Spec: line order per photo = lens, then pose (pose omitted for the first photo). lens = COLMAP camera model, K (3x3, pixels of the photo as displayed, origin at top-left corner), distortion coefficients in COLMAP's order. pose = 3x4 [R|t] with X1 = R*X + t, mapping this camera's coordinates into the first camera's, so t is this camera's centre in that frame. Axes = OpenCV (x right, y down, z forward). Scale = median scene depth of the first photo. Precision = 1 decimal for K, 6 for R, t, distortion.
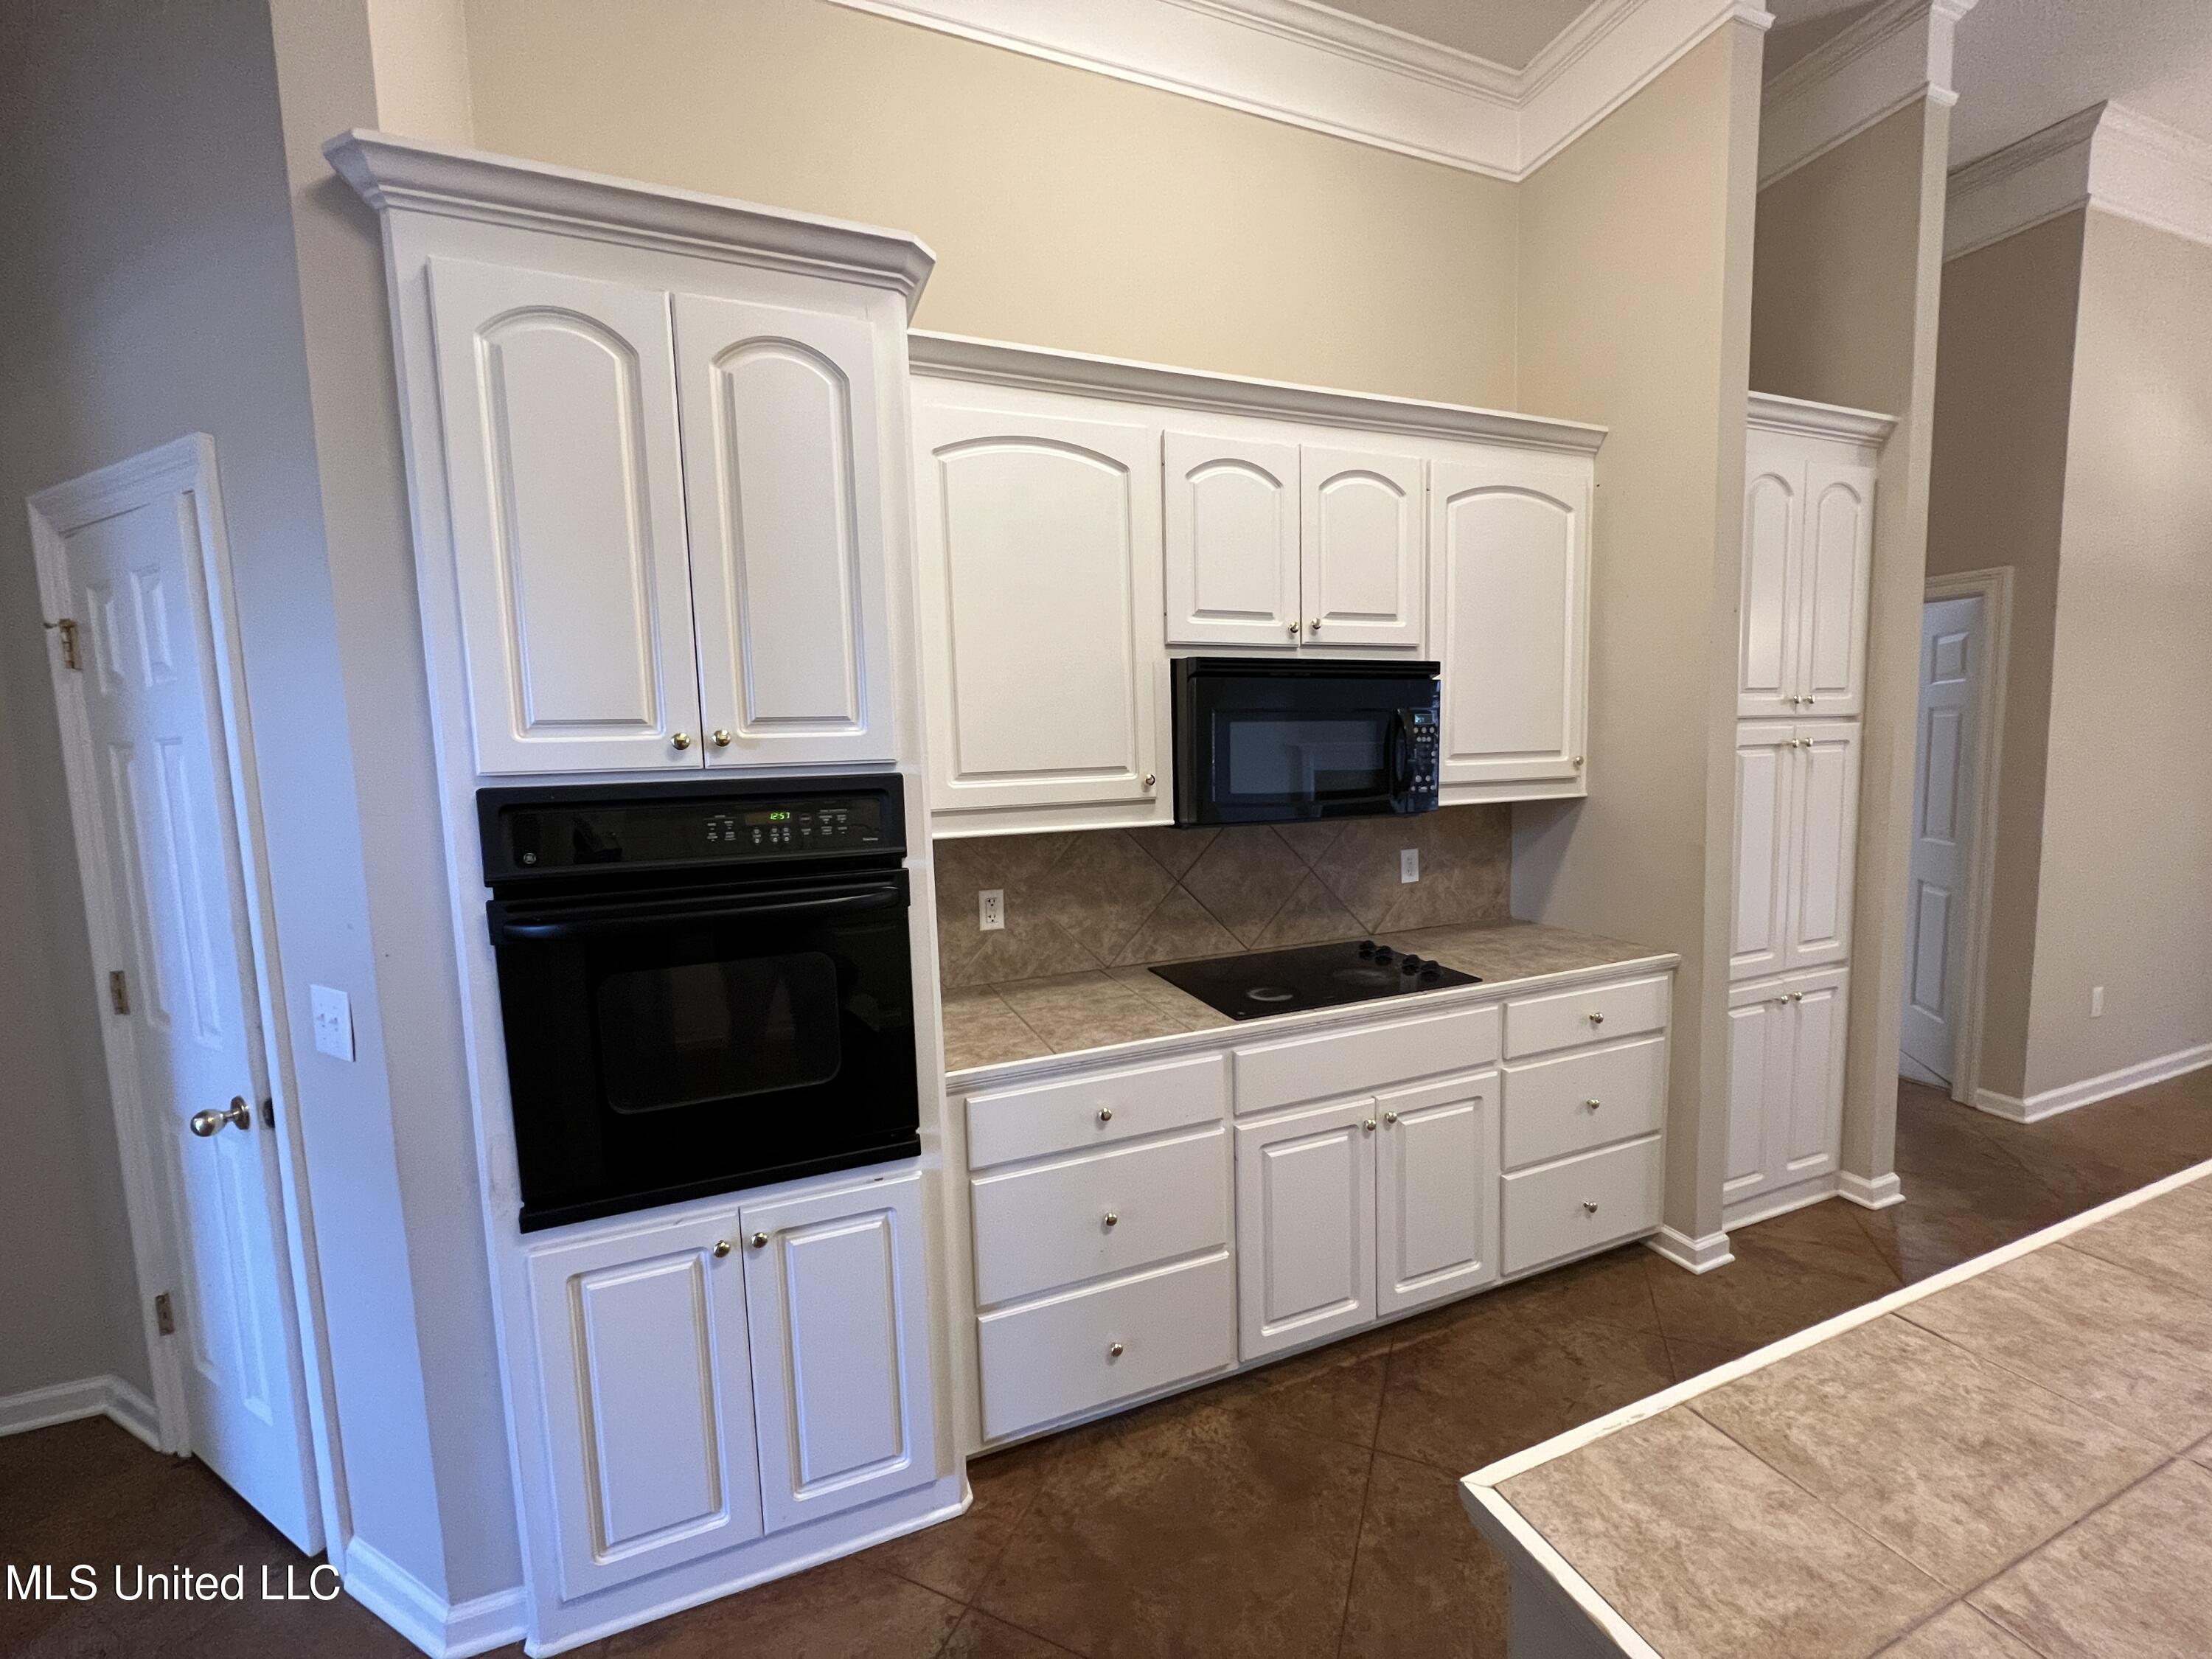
lens RADIAL K [[888.0, 0, 1106.0], [0, 888.0, 829.5], [0, 0, 1]] dist [0.000972, 0.000709]
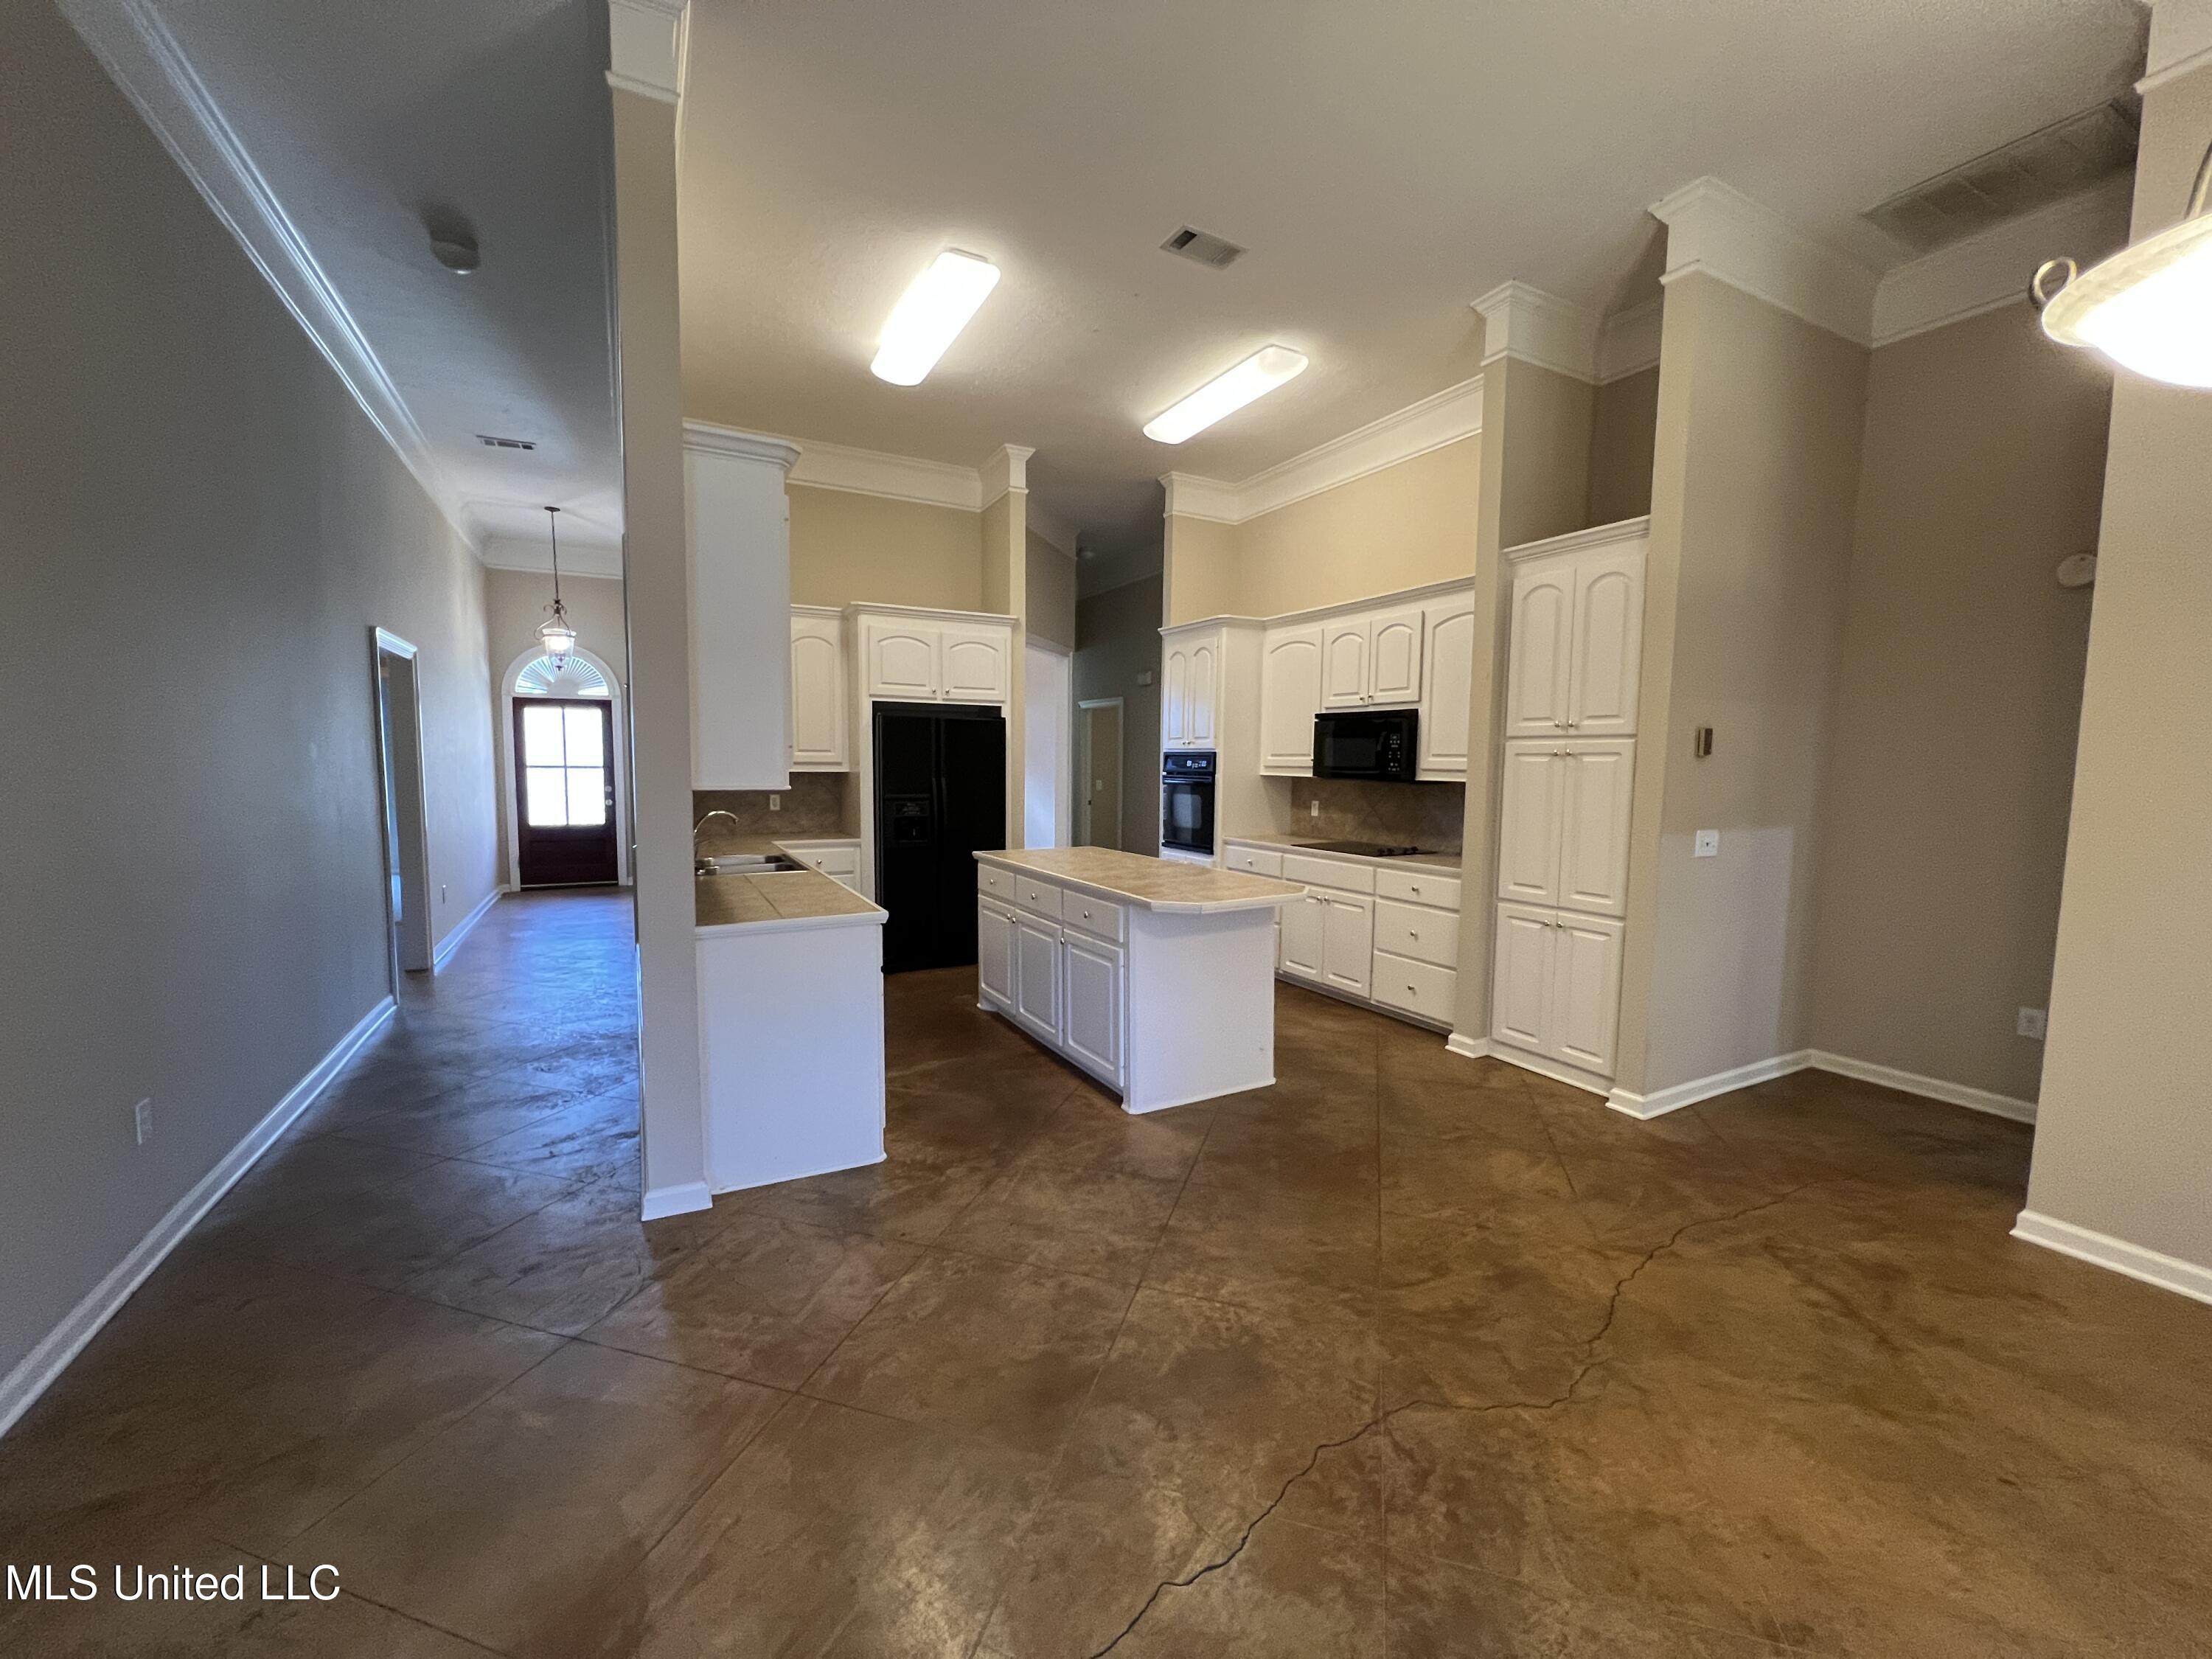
lens RADIAL K [[888.0, 0, 1106.0], [0, 888.0, 829.5], [0, 0, 1]] dist [0.000972, 0.000709]
pose [[0.110217, 0.108232, -0.987997, 2.489618], [-0.107939, 0.989477, 0.096353, -0.035430], [0.988029, 0.096023, 0.120739, 0.074818]]
